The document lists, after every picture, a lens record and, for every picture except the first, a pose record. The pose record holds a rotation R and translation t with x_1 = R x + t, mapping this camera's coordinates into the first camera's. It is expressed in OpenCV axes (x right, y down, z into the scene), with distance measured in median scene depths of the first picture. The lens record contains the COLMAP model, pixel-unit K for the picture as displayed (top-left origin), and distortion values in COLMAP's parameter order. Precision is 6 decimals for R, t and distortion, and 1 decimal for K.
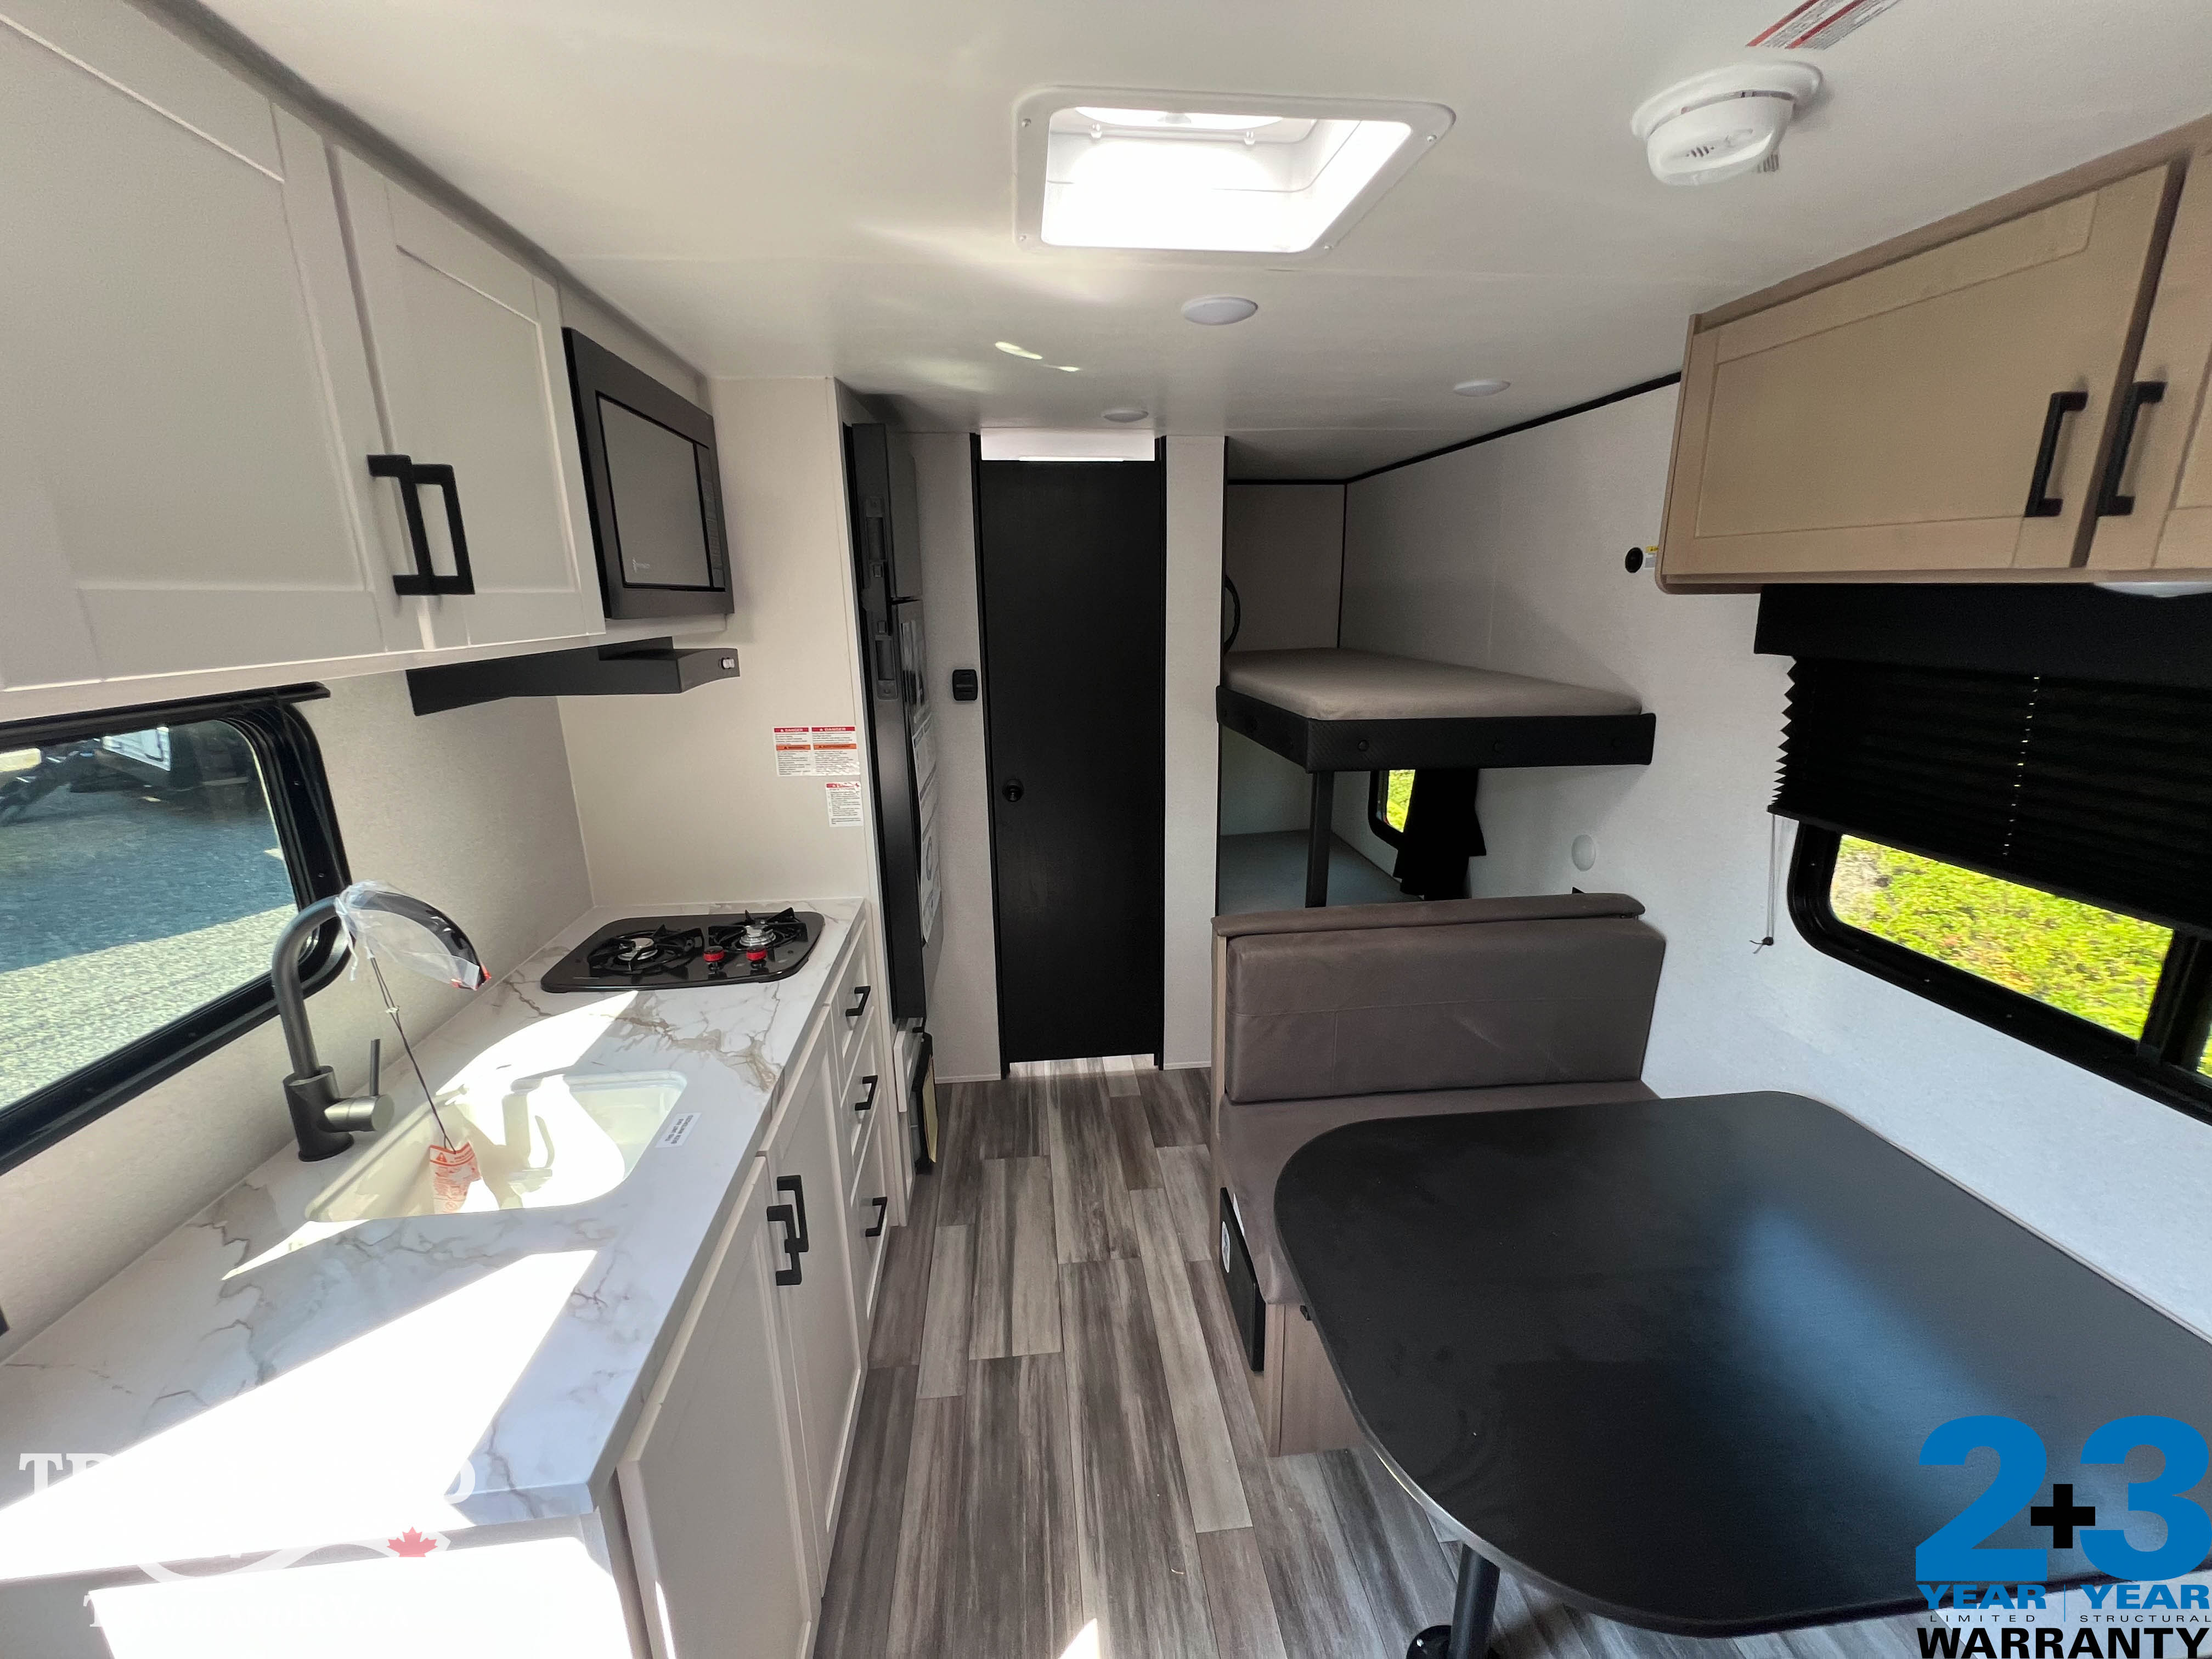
lens RADIAL K [[886.3, 0, 1103.5], [0, 886.3, 828.0], [0, 0, 1]] dist [-0.003221, 0.000890]
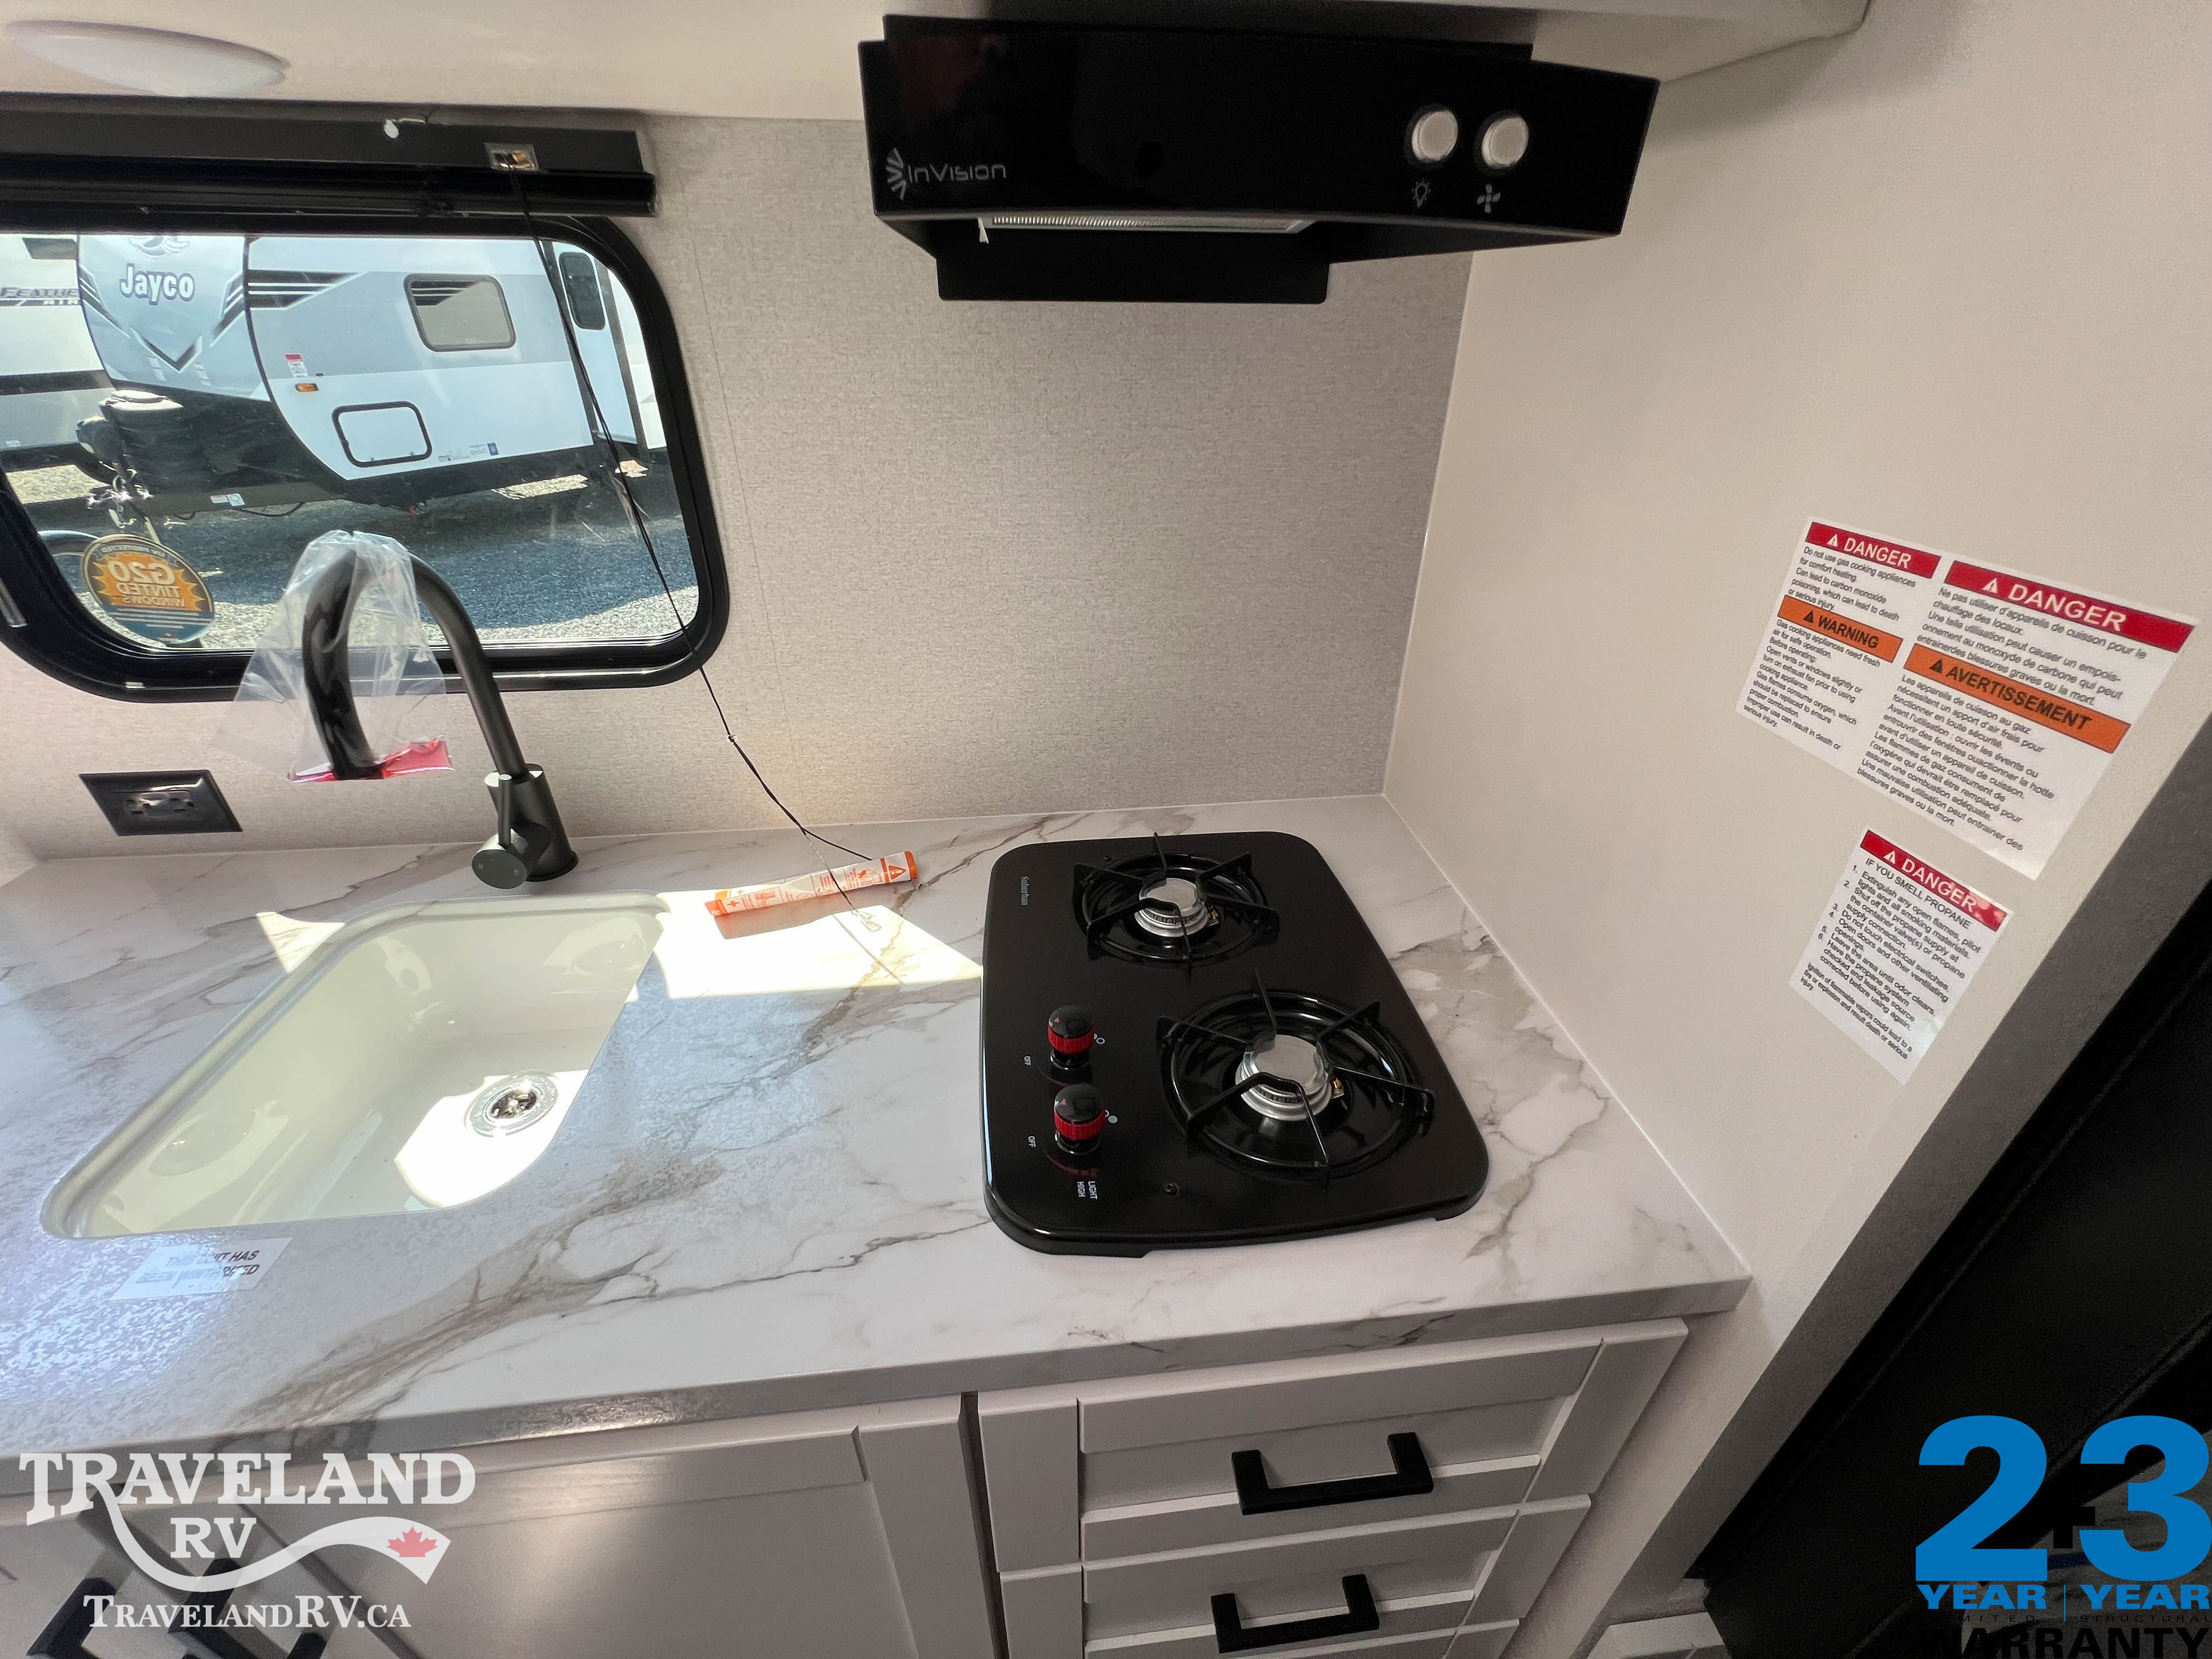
lens RADIAL K [[886.3, 0, 1105.4], [0, 886.3, 829.7], [0, 0, 1]] dist [-0.003221, 0.000890]
pose [[0.003985, 0.516969, -0.855995, -0.134815], [-0.264445, 0.826073, 0.497667, -0.120294], [0.964393, 0.224380, 0.140001, 0.856400]]
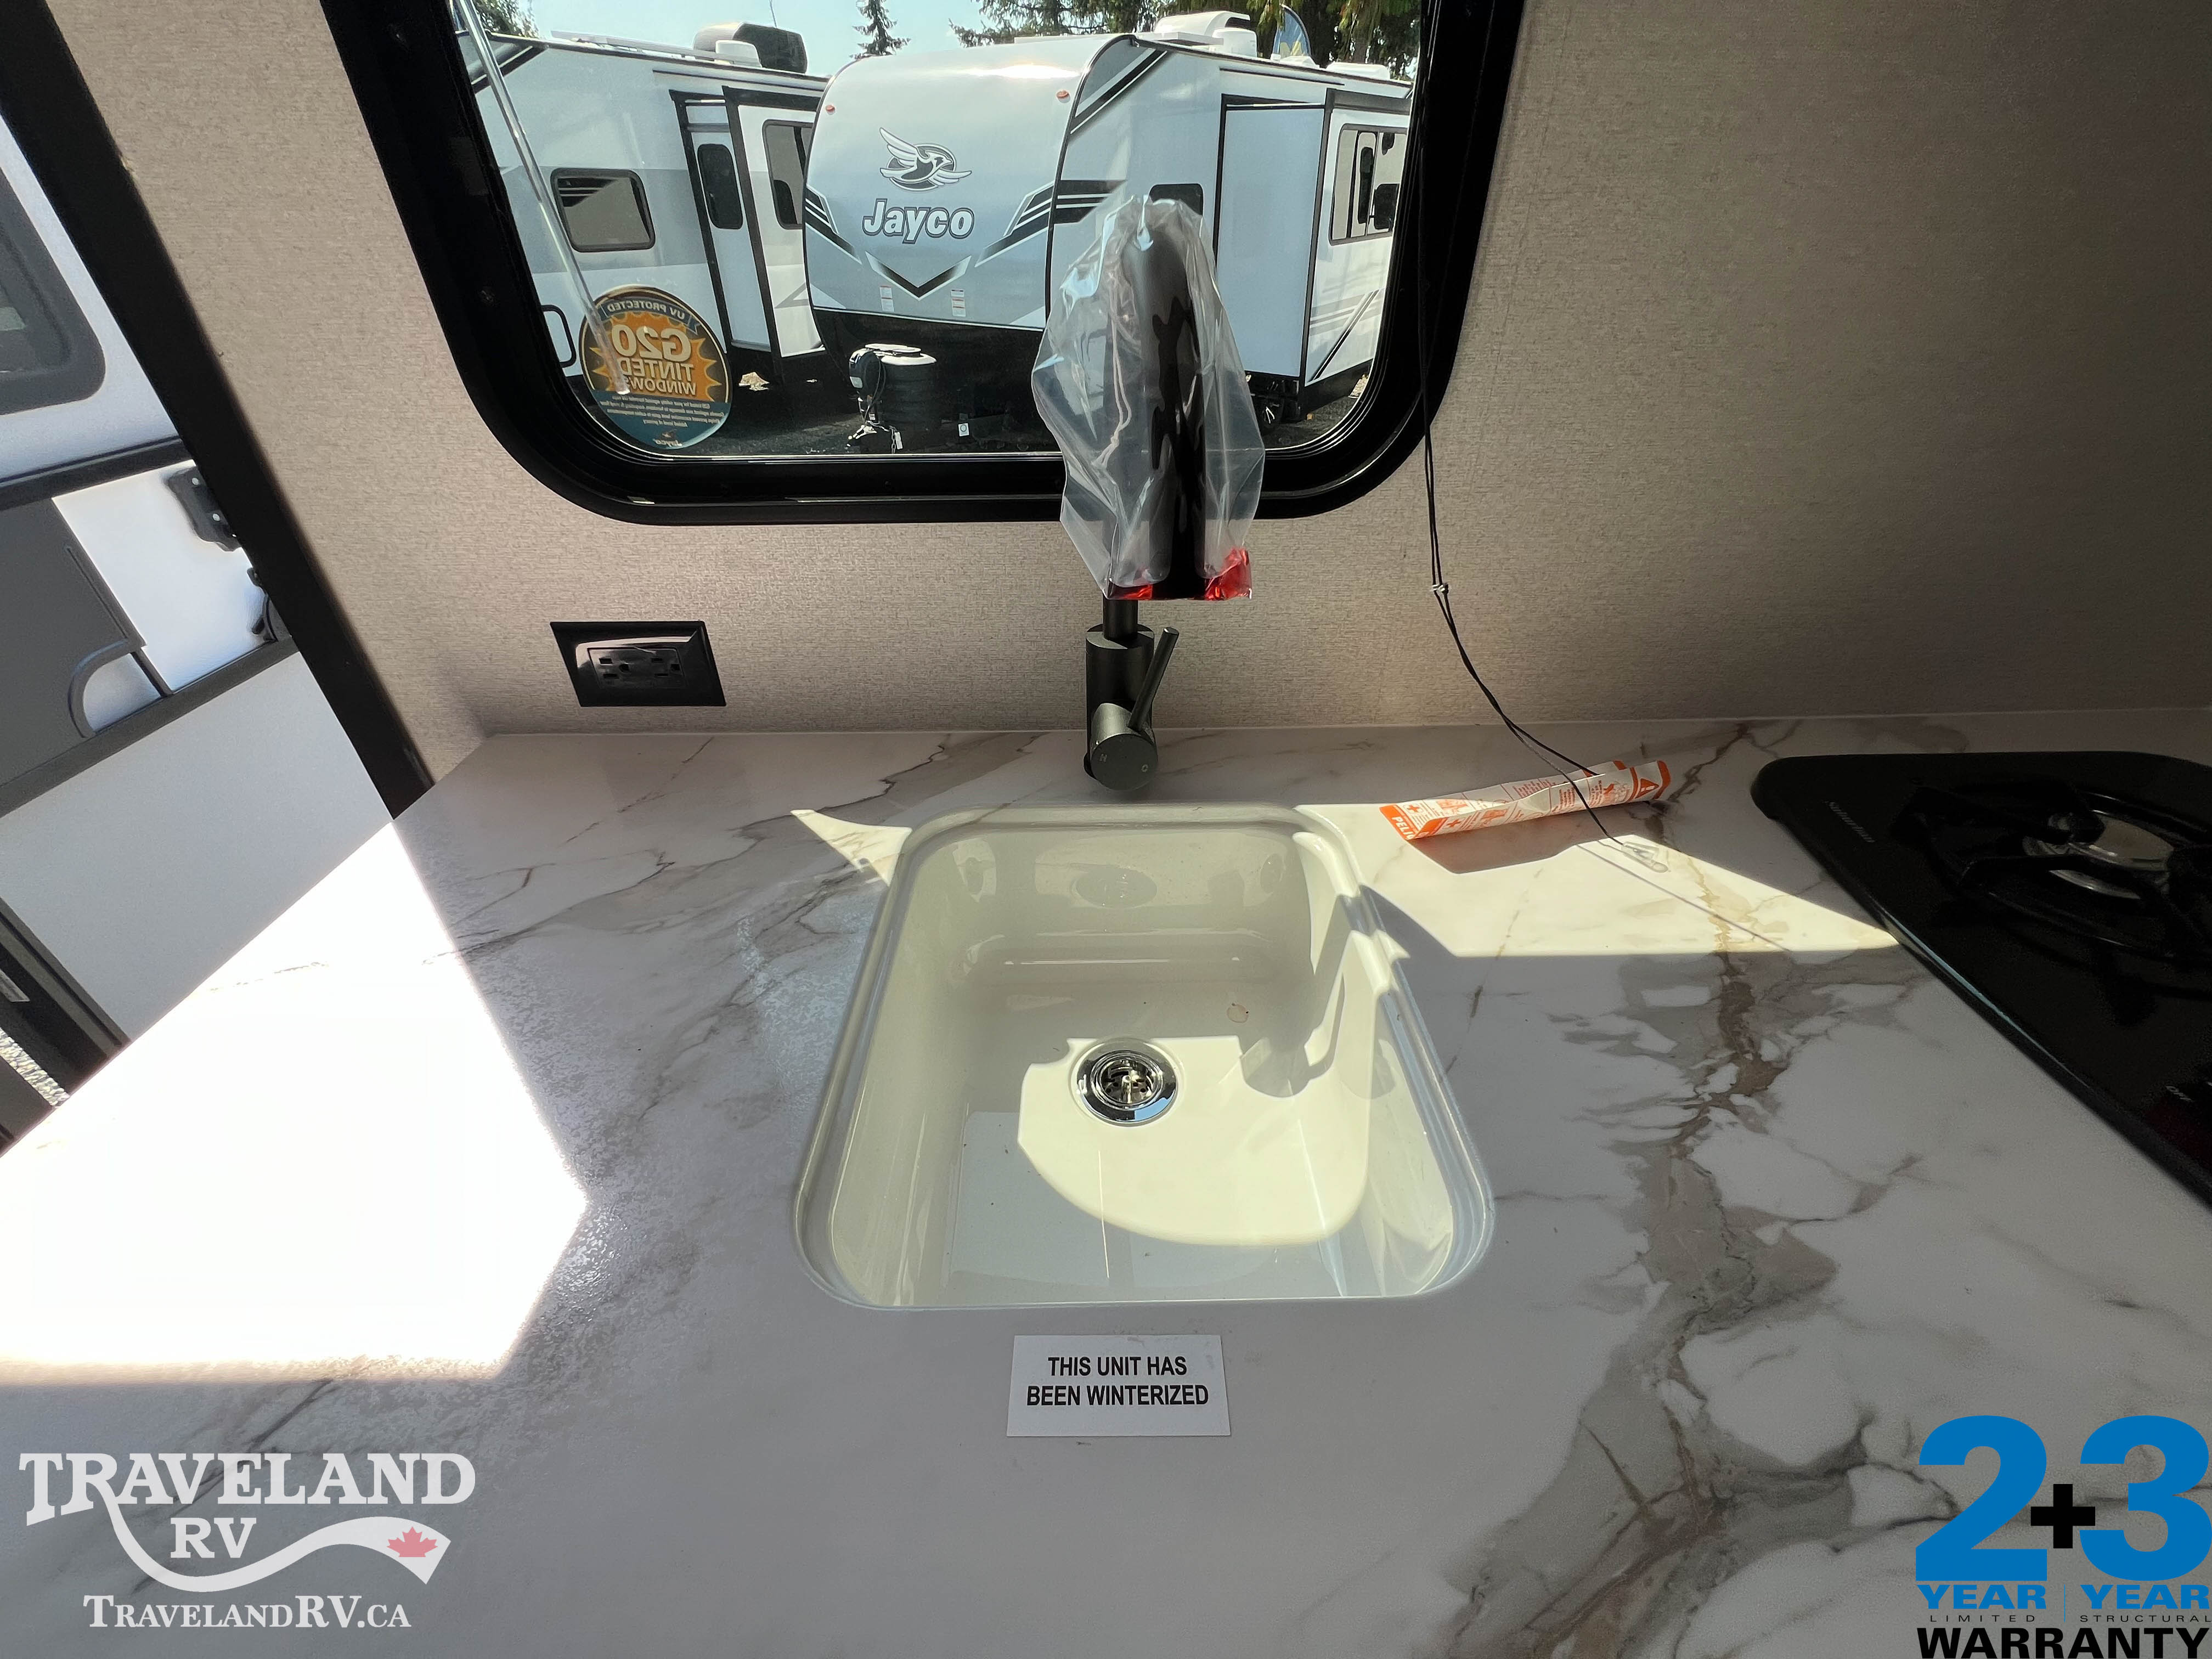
lens RADIAL K [[890.4, 0, 1110.5], [0, 890.4, 826.9], [0, 0, 1]] dist [-0.001854, 0.000288]
pose [[-0.084648, 0.571602, -0.816153, -0.228795], [-0.251457, 0.780326, 0.572591, 0.033511], [0.964160, 0.253696, 0.077680, 0.601798]]
